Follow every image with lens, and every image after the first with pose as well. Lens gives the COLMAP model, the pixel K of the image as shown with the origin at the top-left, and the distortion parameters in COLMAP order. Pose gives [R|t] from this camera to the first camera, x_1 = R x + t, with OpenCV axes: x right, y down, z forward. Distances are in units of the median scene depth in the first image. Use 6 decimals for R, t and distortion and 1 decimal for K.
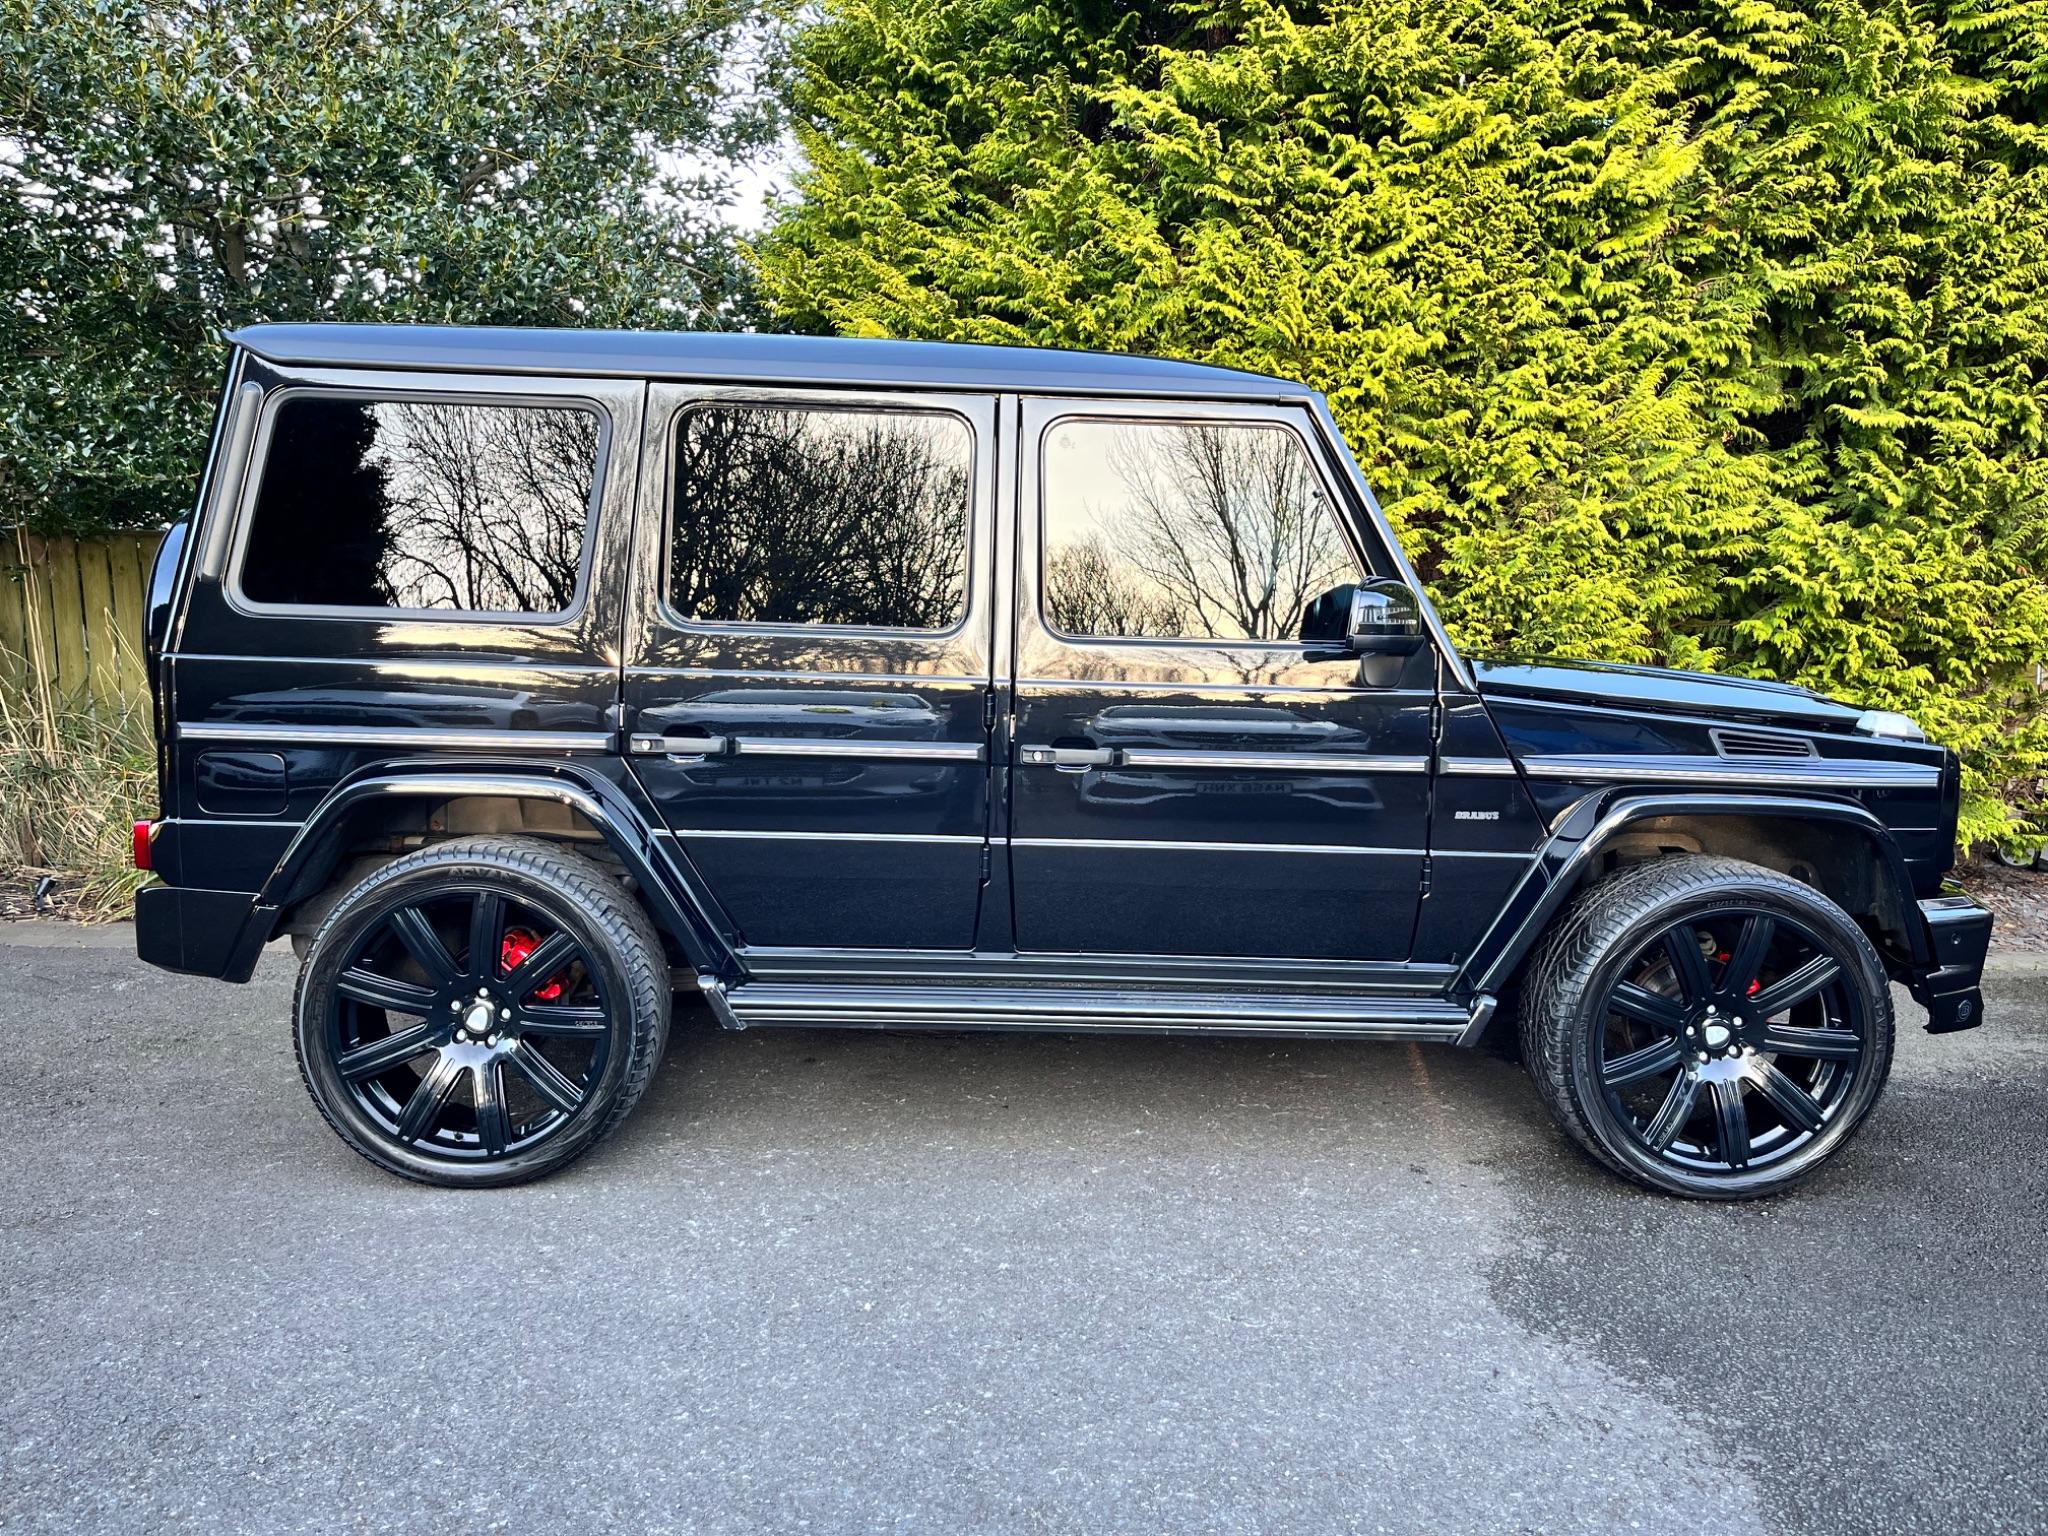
lens RADIAL K [[1544.6, 0, 1035.7], [0, 1544.6, 763.3], [0, 0, 1]] dist [0.079030, -0.120187]
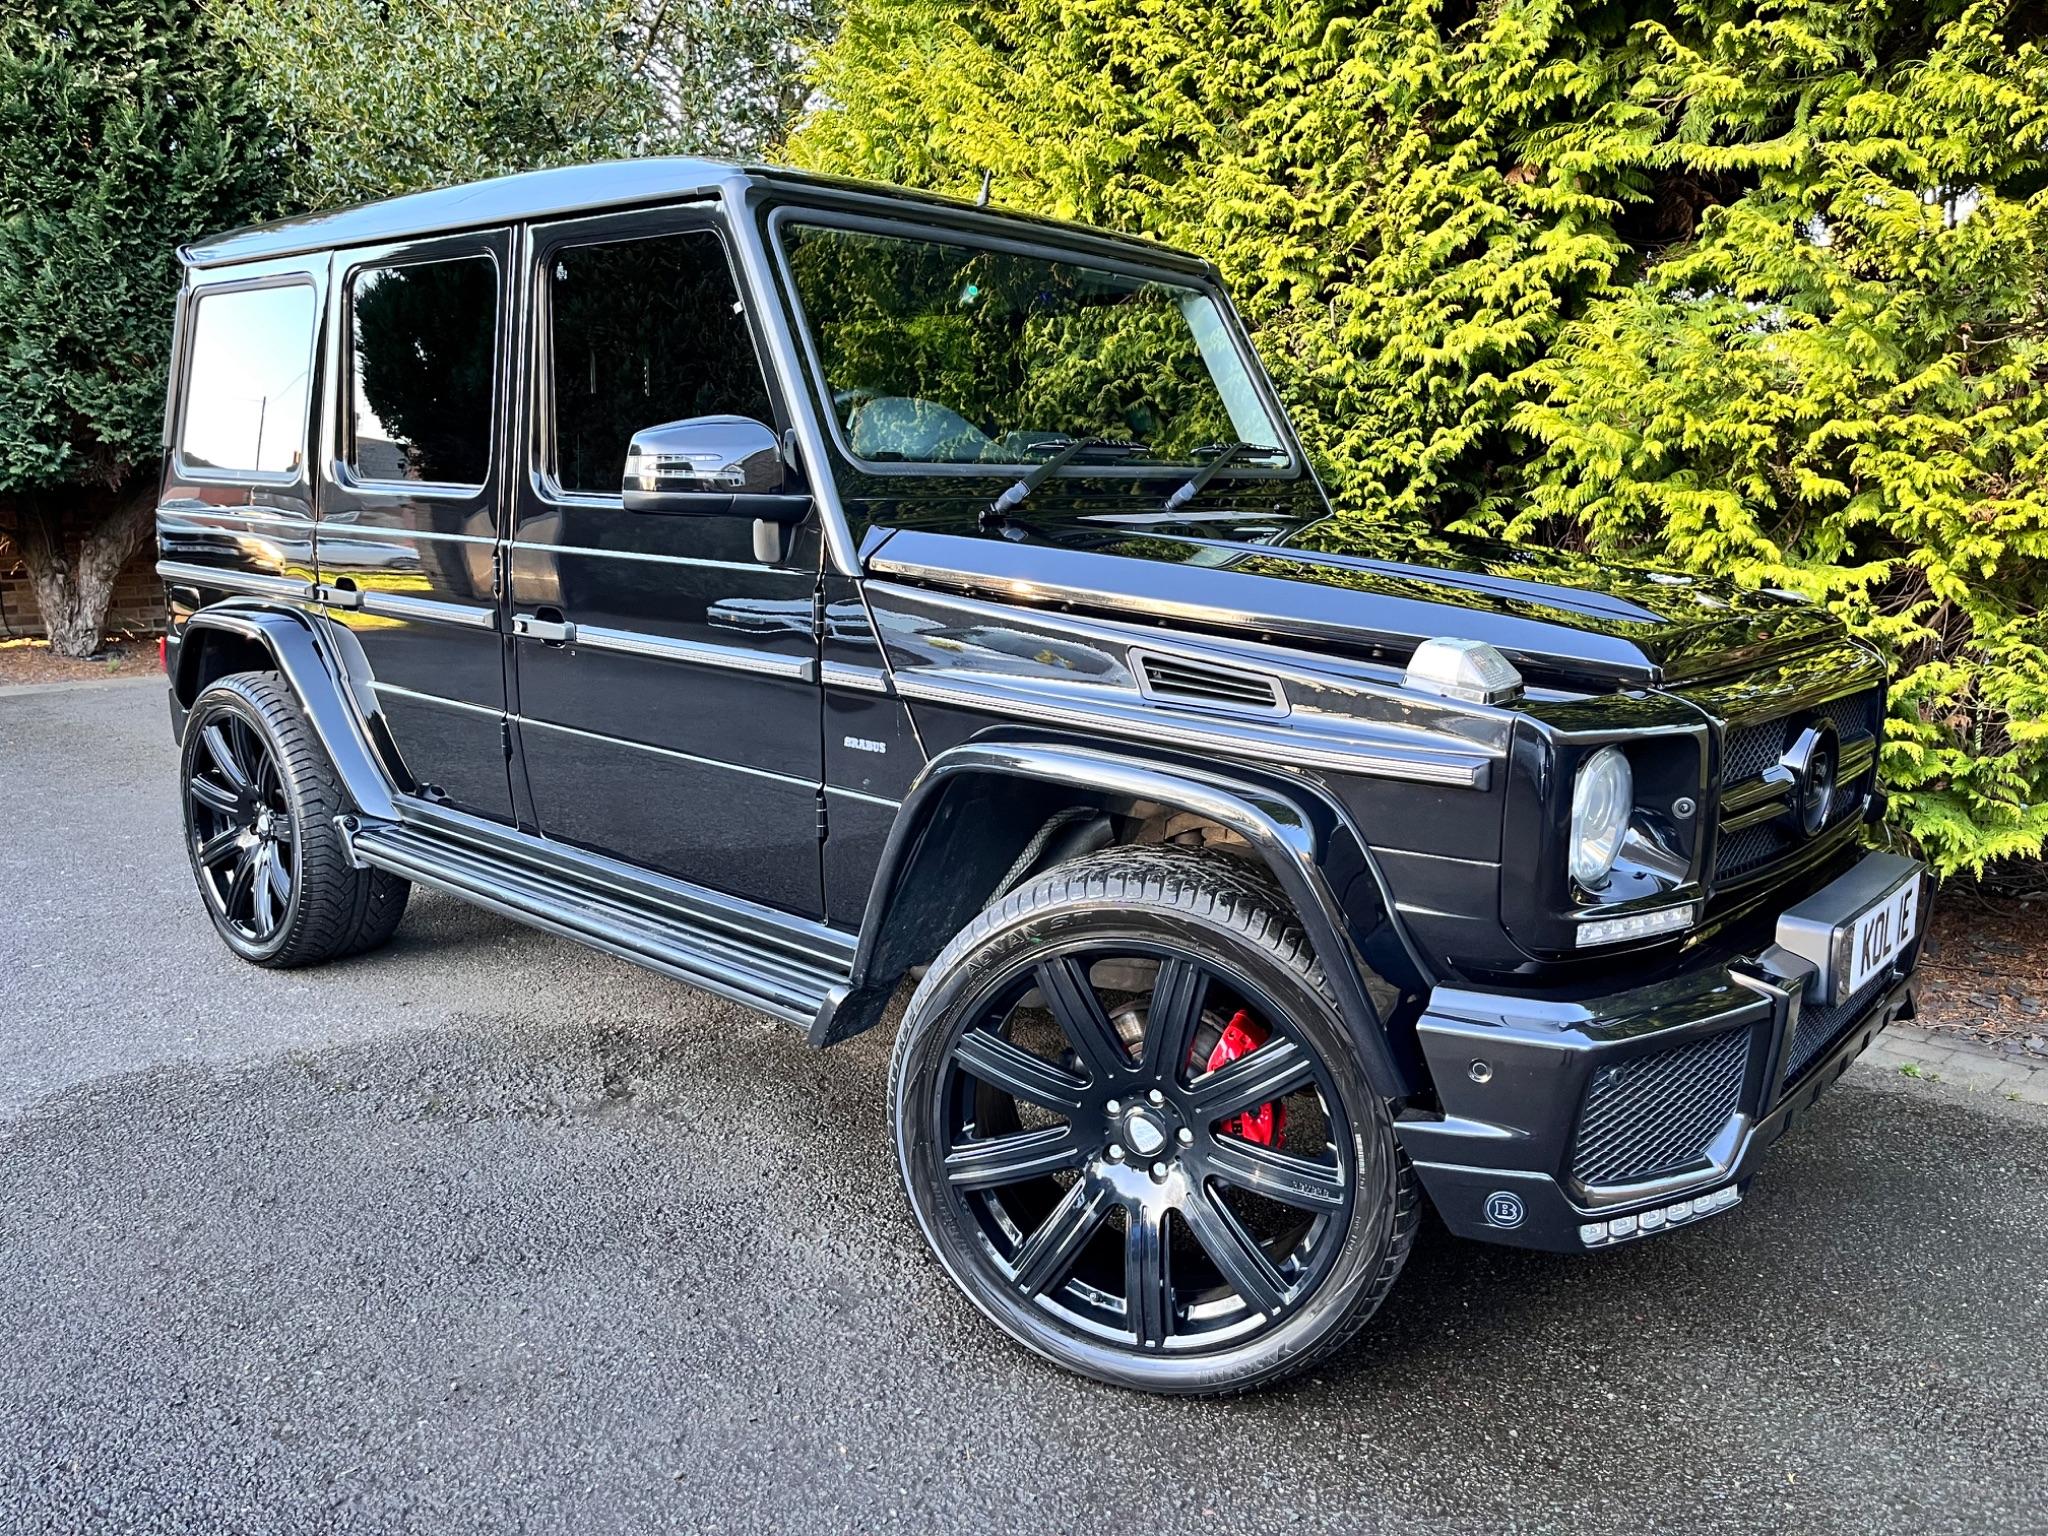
lens RADIAL K [[1547.9, 0, 1033.8], [0, 1547.9, 768.1], [0, 0, 1]] dist [0.074292, -0.114099]
pose [[0.709887, 0.122682, -0.693549, 0.835889], [-0.073992, 0.992254, 0.099784, -0.020861], [0.700418, -0.019518, 0.713466, 0.369890]]
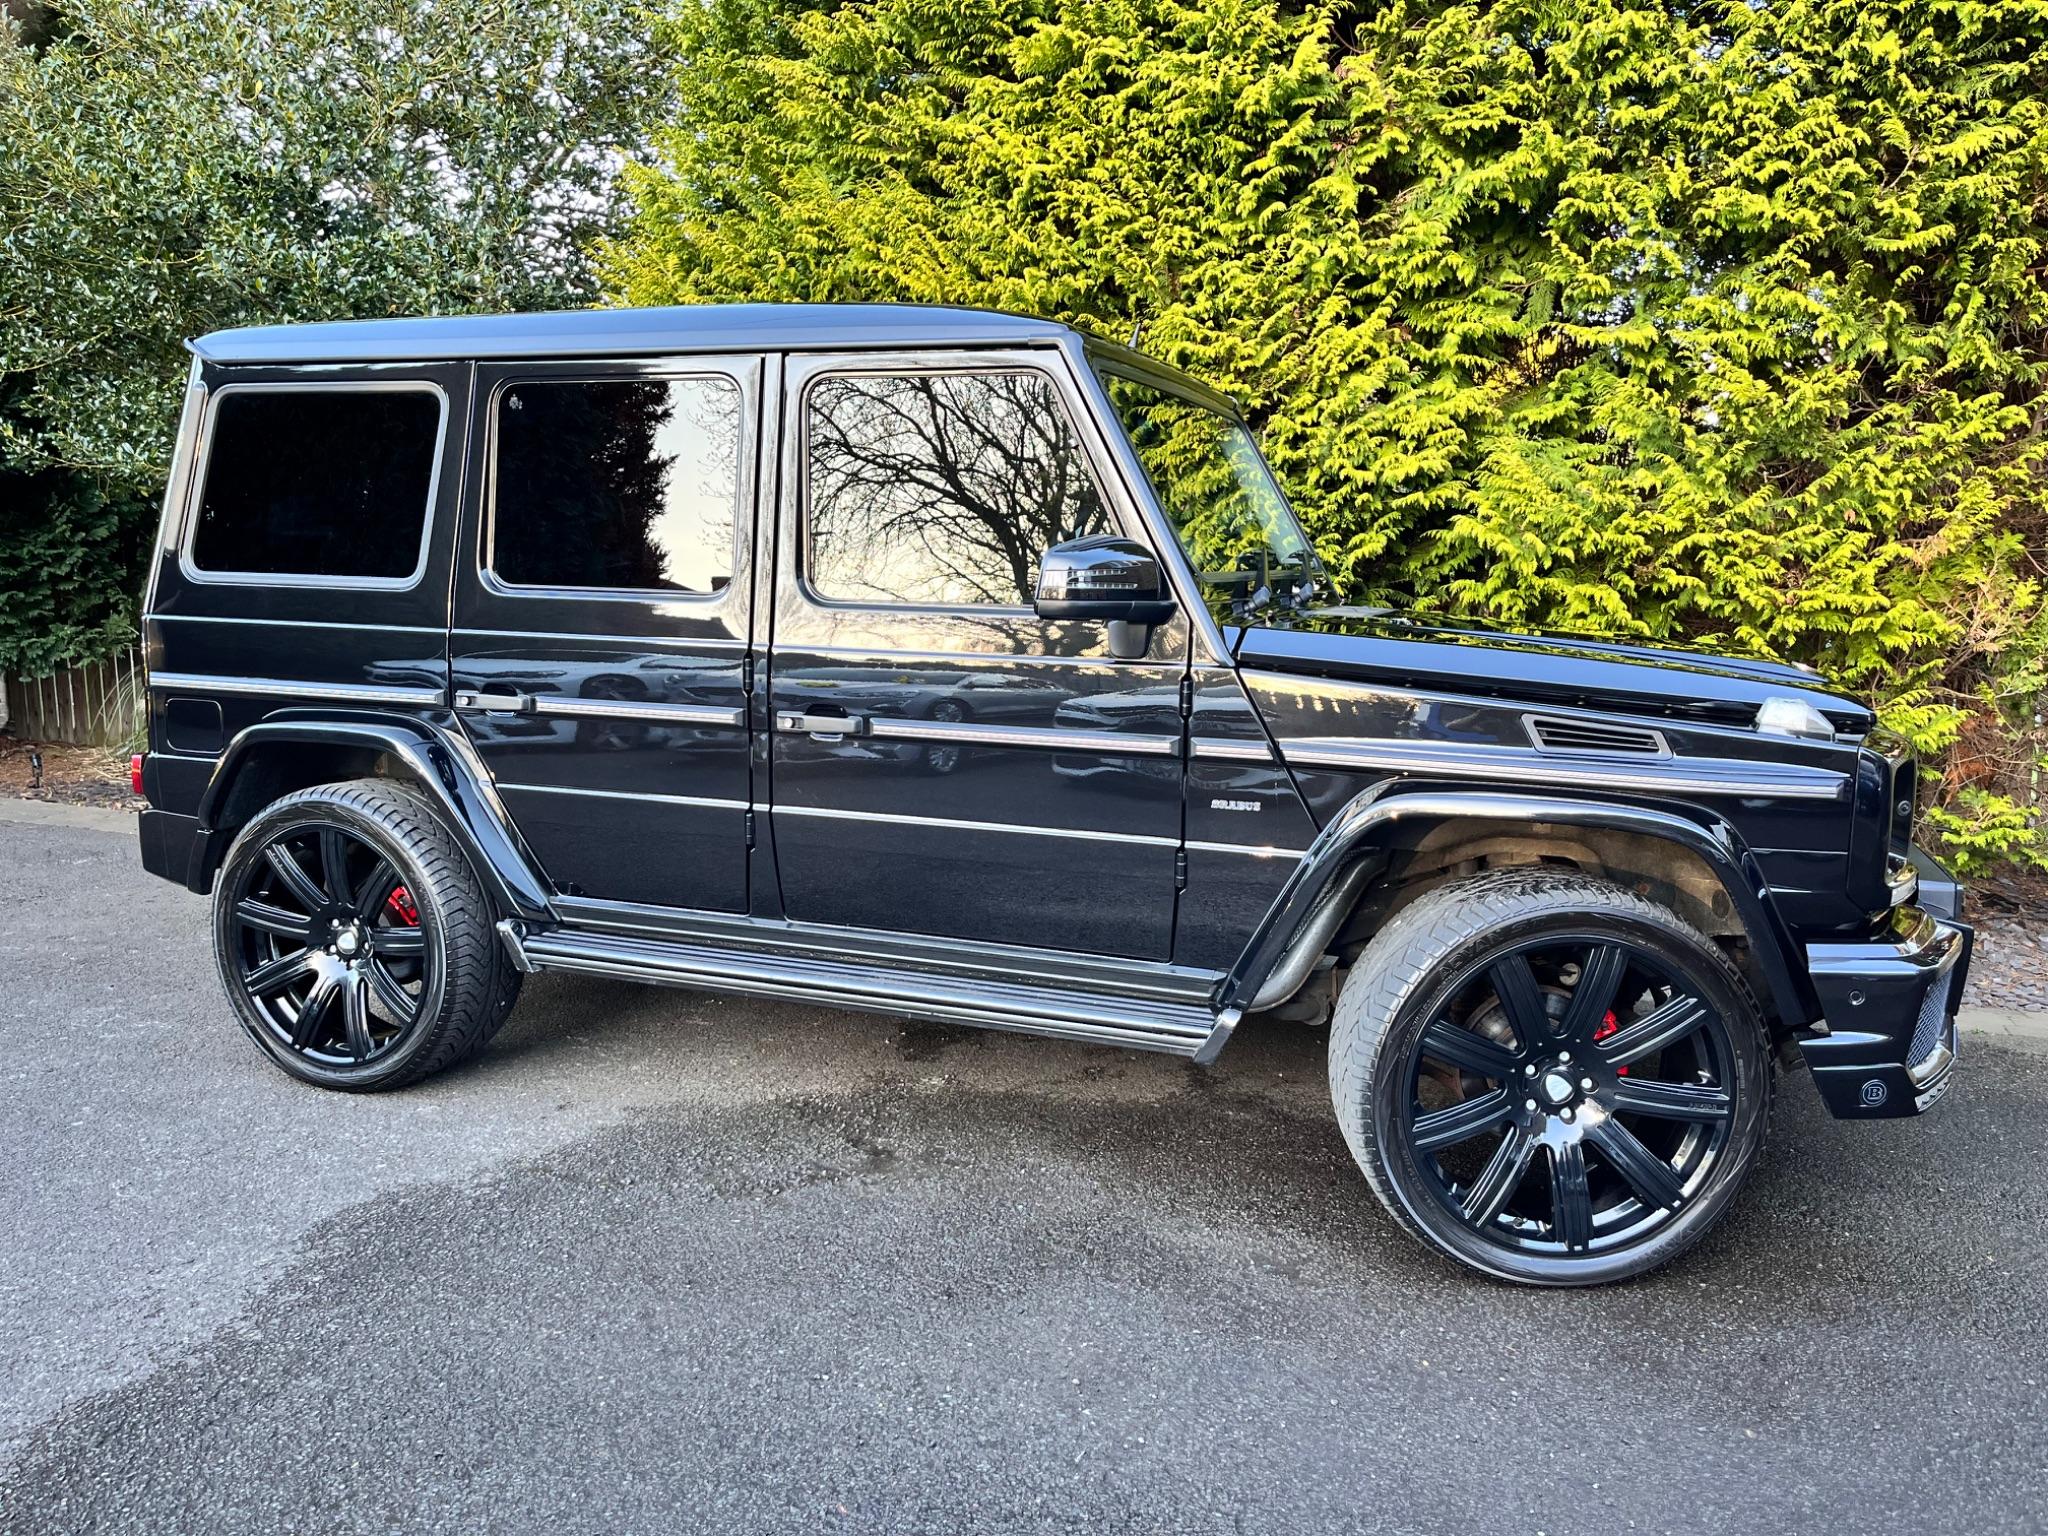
lens RADIAL K [[1546.8, 0, 1034.9], [0, 1546.8, 762.5], [0, 0, 1]] dist [0.076582, -0.116138]
pose [[0.913795, 0.044603, -0.403718, 0.630511], [-0.036893, 0.998958, 0.026861, -0.005085], [0.404496, -0.009651, 0.914489, 0.120517]]
